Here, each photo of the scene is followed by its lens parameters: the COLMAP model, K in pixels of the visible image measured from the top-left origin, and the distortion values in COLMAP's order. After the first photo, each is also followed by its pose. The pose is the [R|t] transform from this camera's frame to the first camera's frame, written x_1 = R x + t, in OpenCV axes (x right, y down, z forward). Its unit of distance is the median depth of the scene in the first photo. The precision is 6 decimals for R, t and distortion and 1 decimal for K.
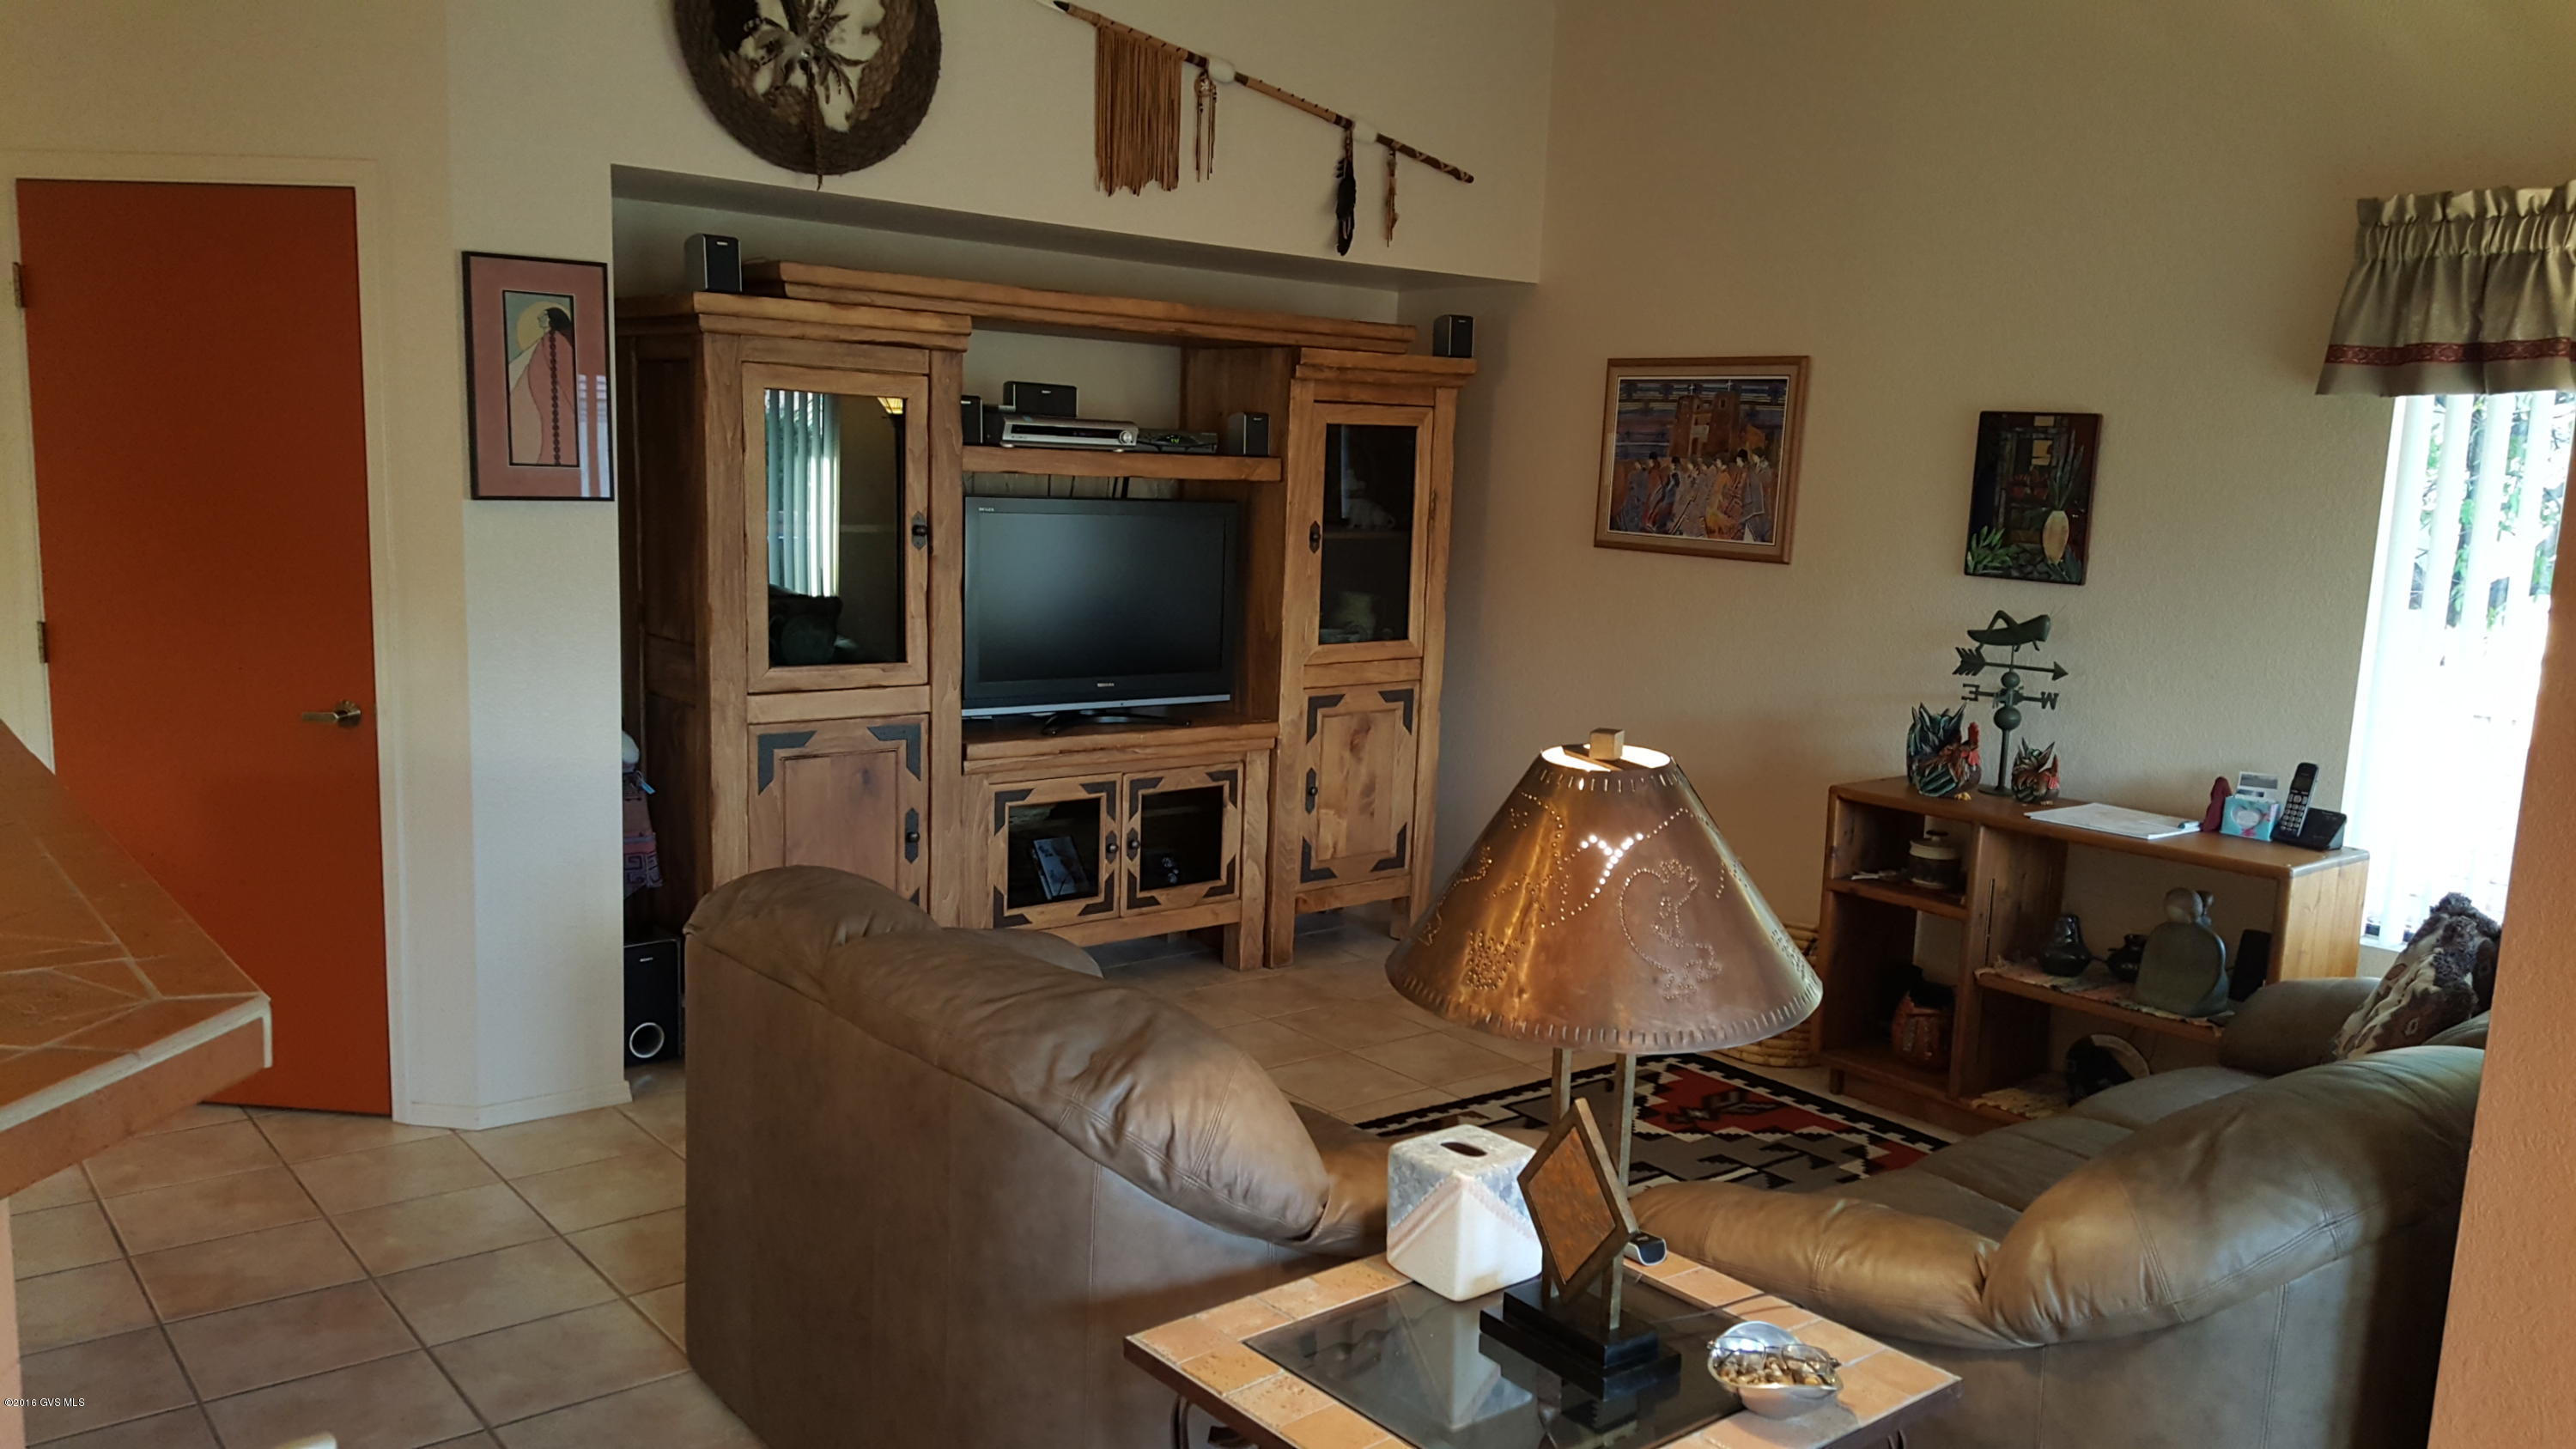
lens RADIAL K [[1901.1, 0, 1280.9], [0, 1901.1, 744.1], [0, 0, 1]] dist [0.112462, -0.142806]
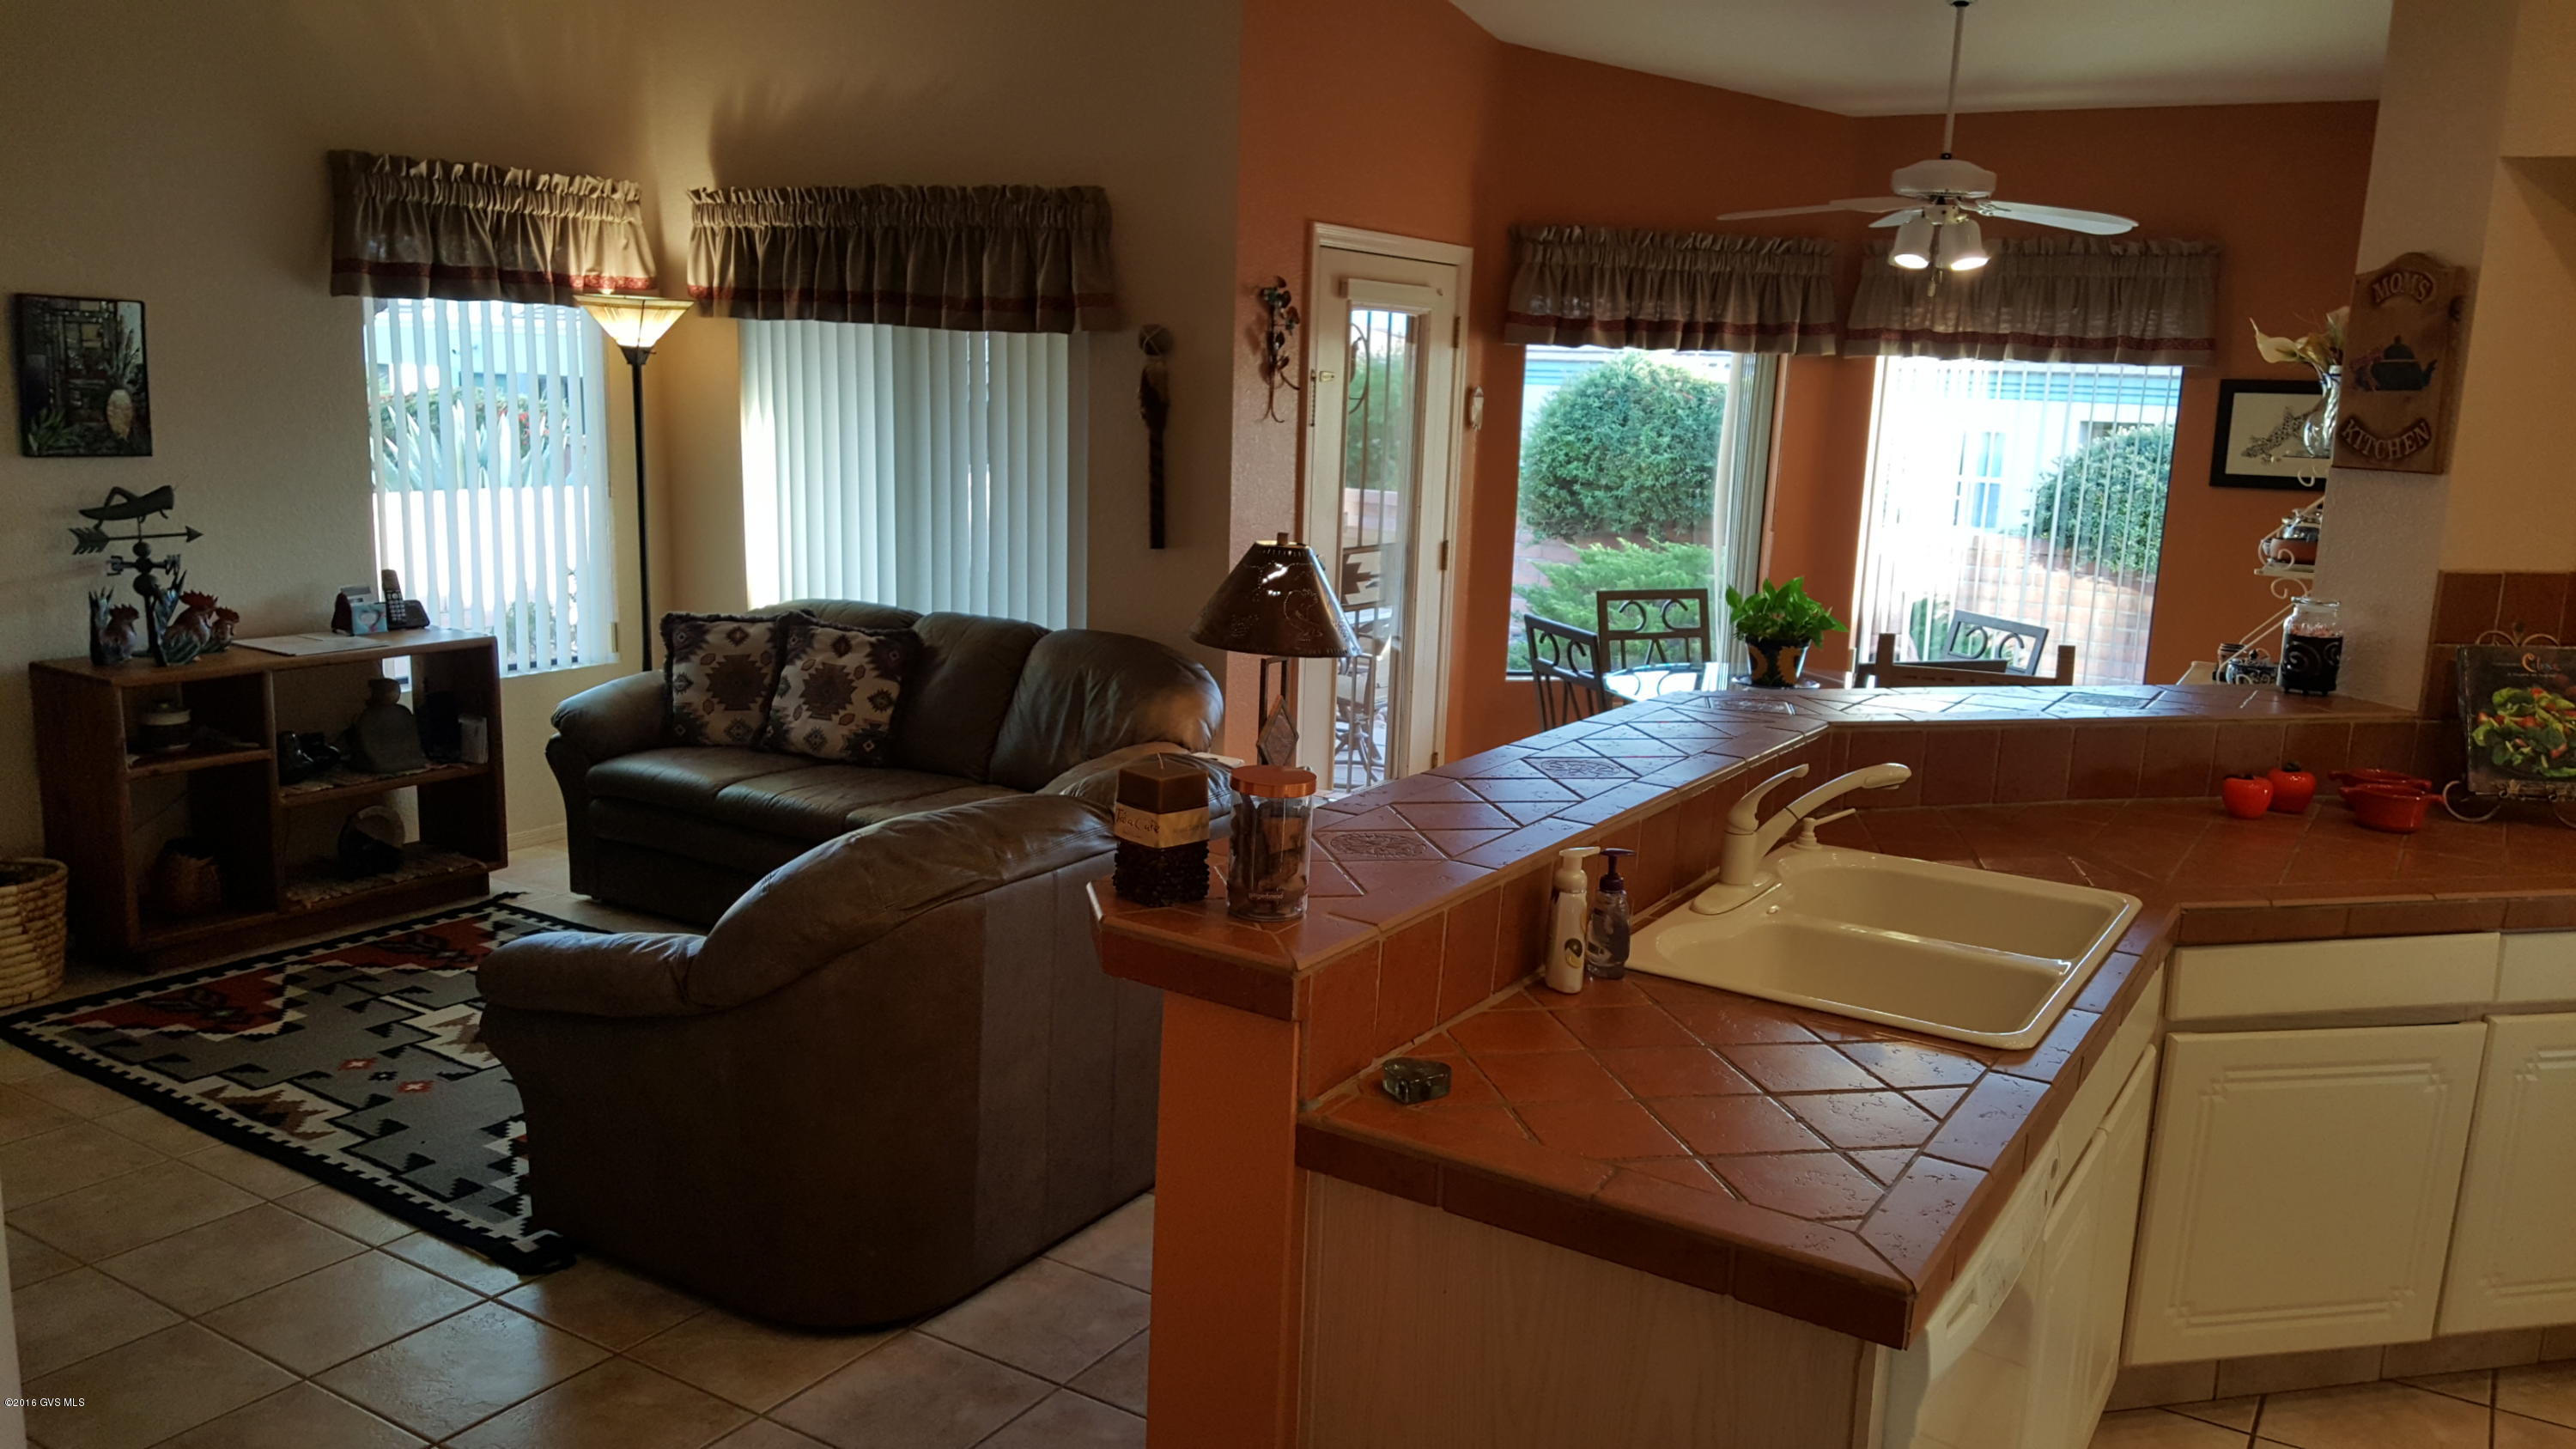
lens RADIAL K [[1901.1, 0, 1286.1], [0, 1901.1, 734.8], [0, 0, 1]] dist [0.112462, -0.142806]
pose [[-0.326411, -0.224105, 0.918277, -0.864491], [0.099809, 0.957884, 0.269250, -0.165197], [-0.939944, 0.179539, -0.290296, 0.742741]]
